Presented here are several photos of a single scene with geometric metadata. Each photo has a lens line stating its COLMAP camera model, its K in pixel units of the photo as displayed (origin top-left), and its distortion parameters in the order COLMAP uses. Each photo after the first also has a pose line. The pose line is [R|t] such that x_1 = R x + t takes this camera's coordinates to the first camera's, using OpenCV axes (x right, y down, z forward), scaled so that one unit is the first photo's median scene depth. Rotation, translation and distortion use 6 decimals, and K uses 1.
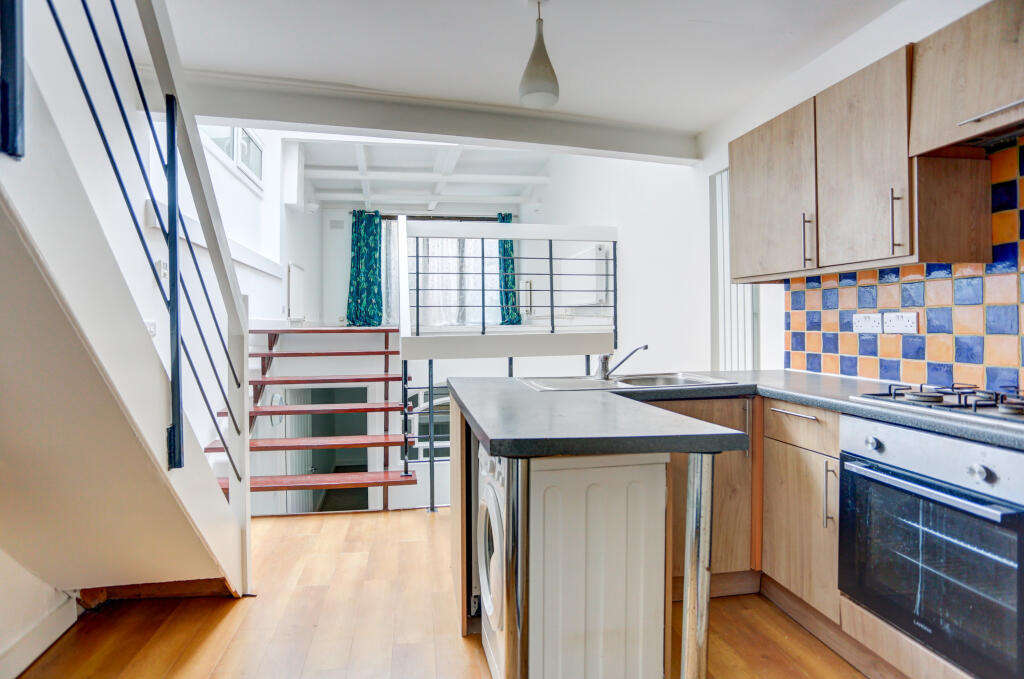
lens RADIAL K [[525.3, 0, 476.8], [0, 525.3, 327.6], [0, 0, 1]] dist [-0.062681, 0.028142]
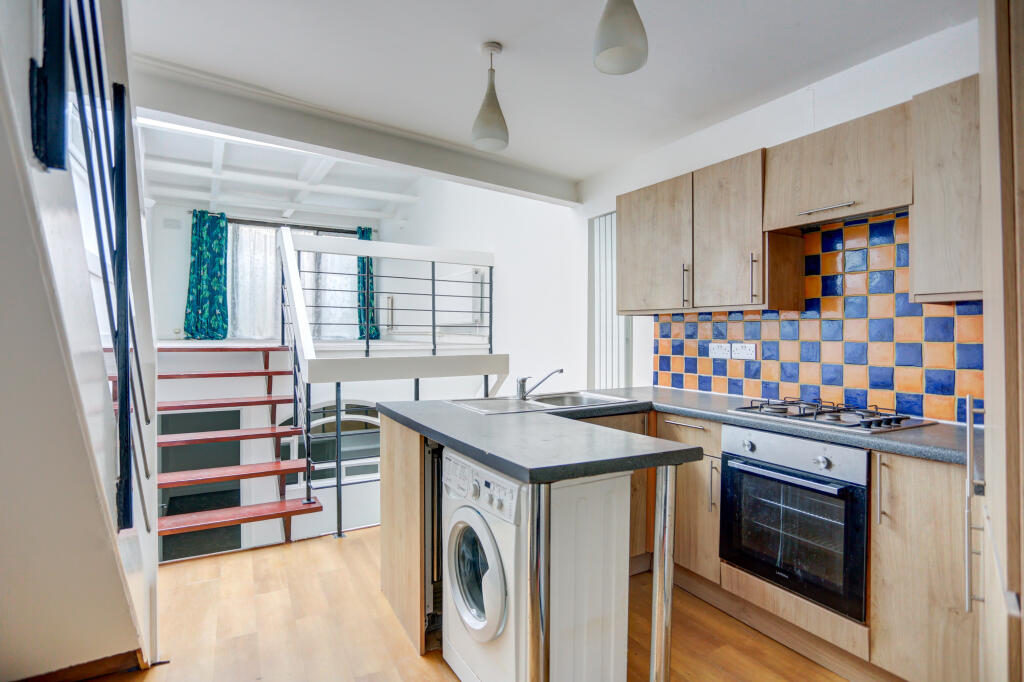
lens RADIAL K [[510.8, 0, 512.0], [0, 510.8, 341.0], [0, 0, 1]] dist [-0.062586, 0.028836]
pose [[0.927334, 0.009496, 0.374114, -0.184669], [-0.010740, 0.999942, 0.001241, -0.026345], [-0.374081, -0.005169, 0.927382, 0.005531]]
